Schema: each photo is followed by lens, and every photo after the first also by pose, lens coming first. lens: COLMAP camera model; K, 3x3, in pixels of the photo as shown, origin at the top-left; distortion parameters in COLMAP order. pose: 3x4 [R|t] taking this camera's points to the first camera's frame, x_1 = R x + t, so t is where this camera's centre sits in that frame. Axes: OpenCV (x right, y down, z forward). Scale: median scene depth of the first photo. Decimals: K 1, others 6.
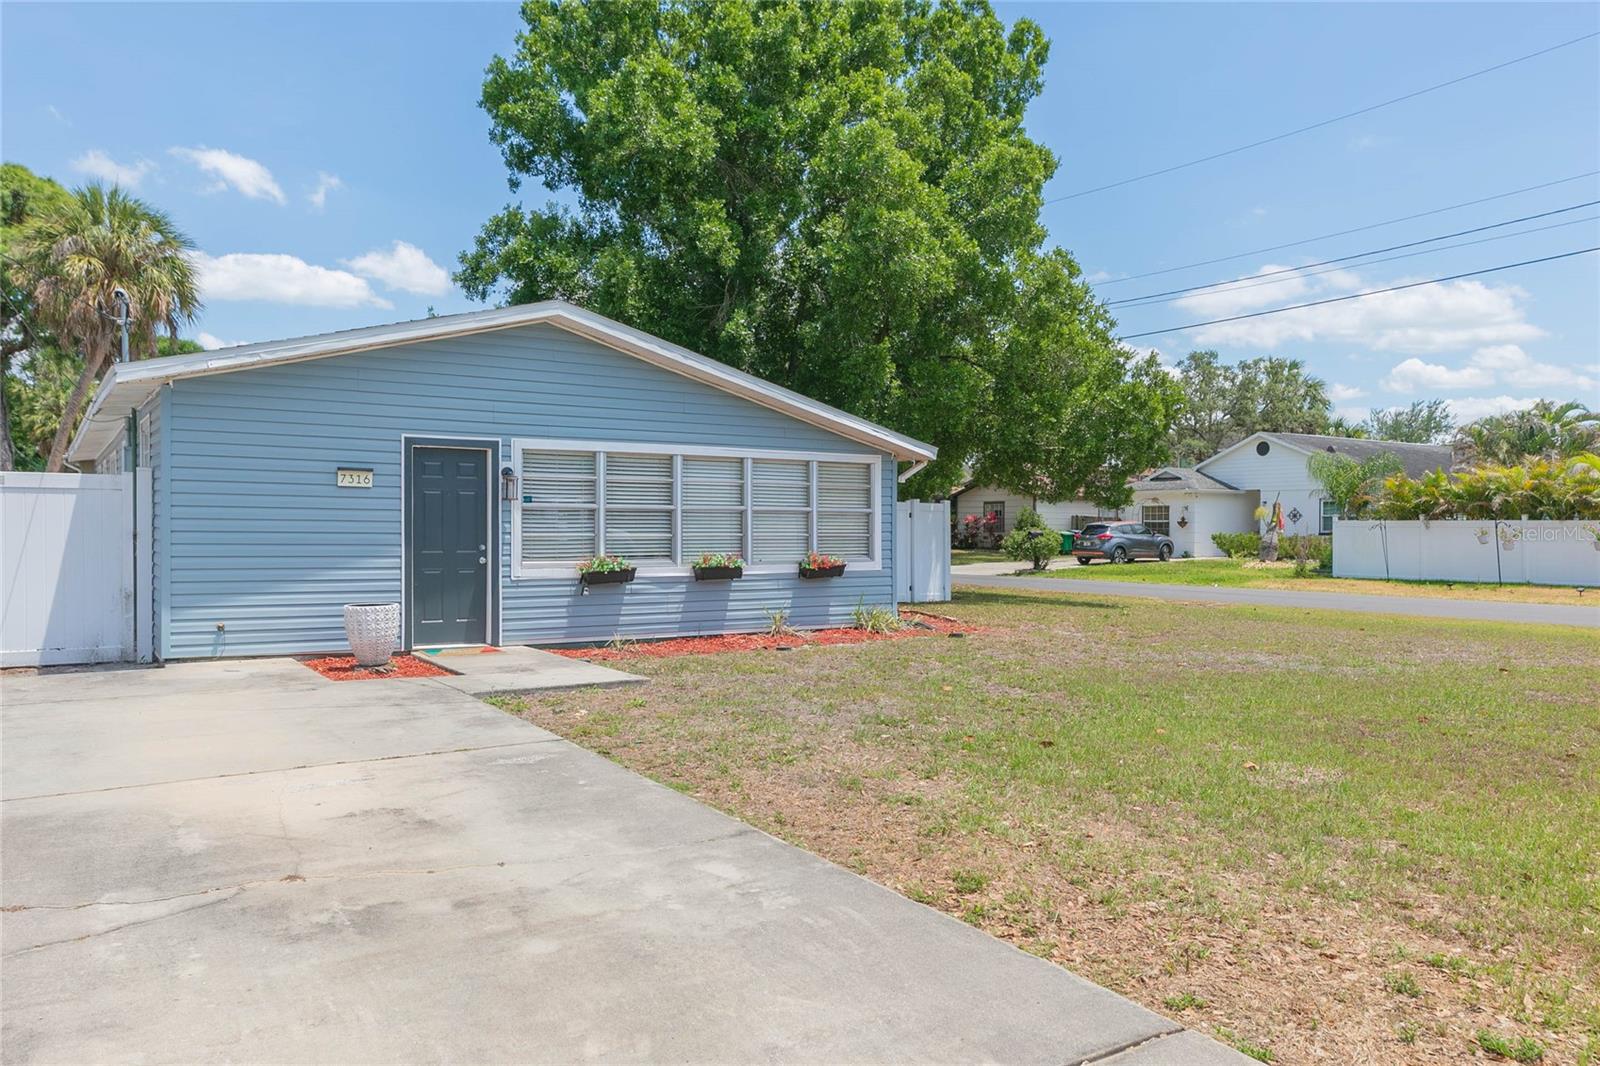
lens RADIAL K [[1049.9, 0, 800.0], [0, 1049.9, 533.0], [0, 0, 1]] dist [-0.001005, 0.000412]
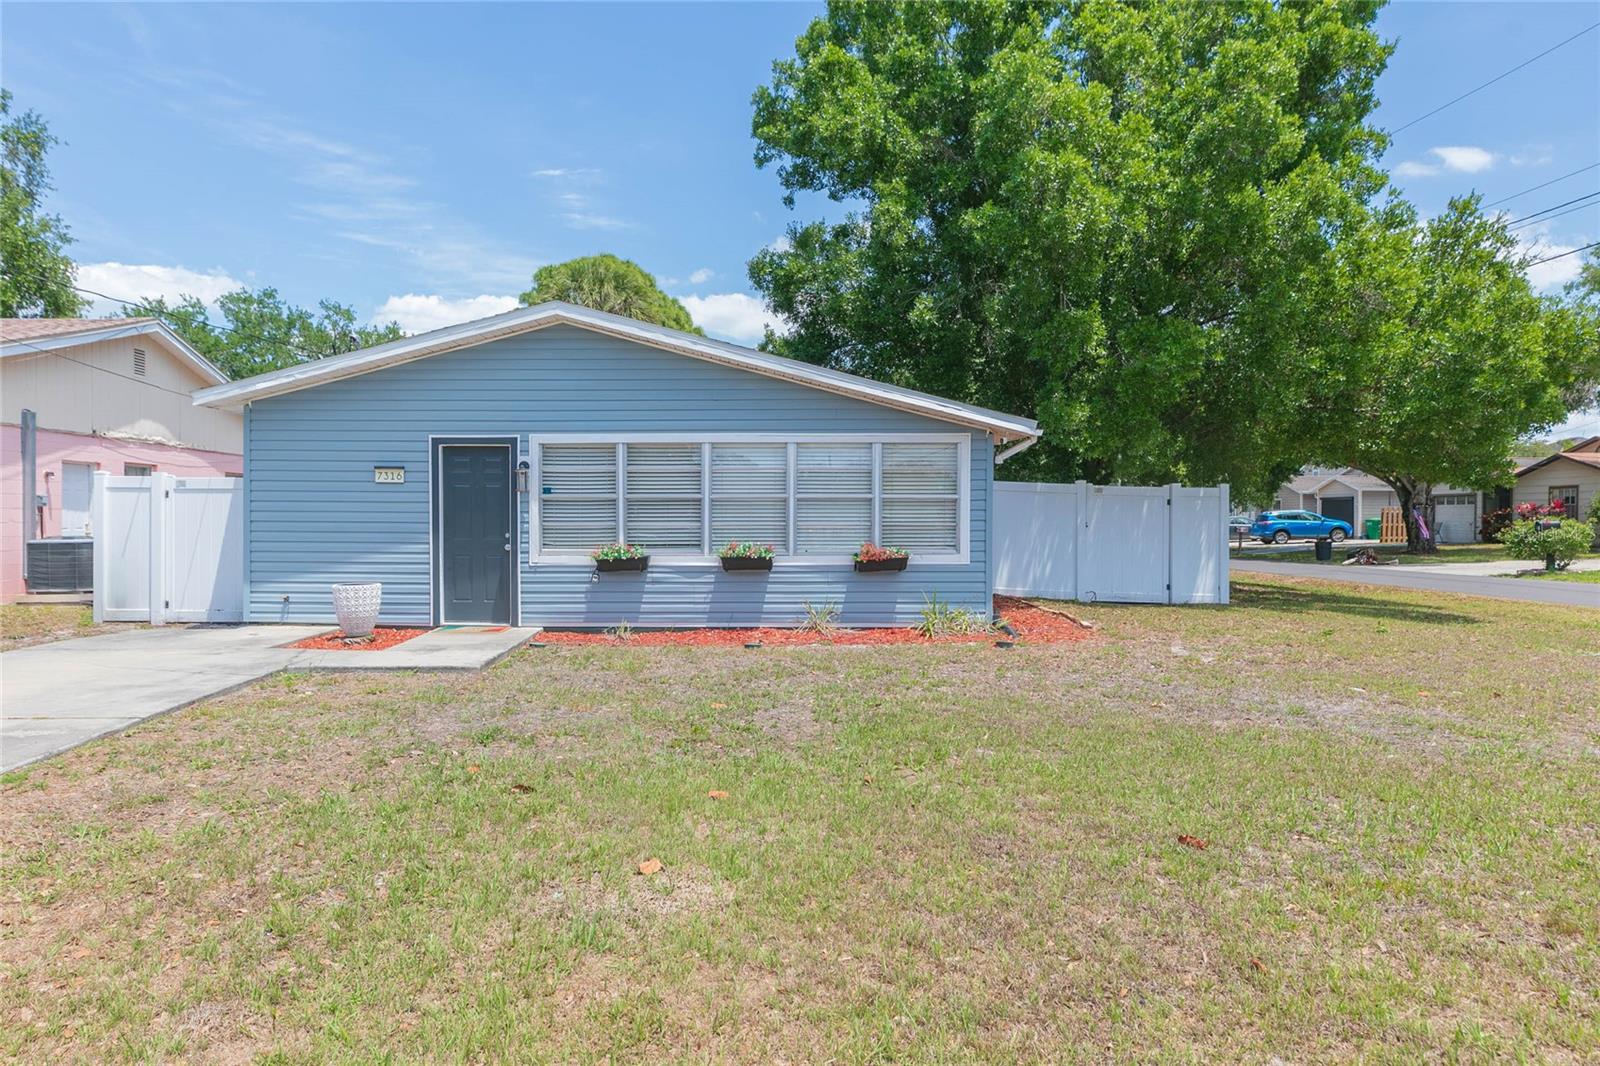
lens RADIAL K [[954.1, 0, 800.0], [0, 954.1, 533.0], [0, 0, 1]] dist [0.002523, 0.001106]
pose [[0.848615, 0.002735, -0.529003, 0.453386], [0.000772, 0.999979, 0.006408, 0.004730], [0.529010, -0.005847, 0.848596, 0.298903]]
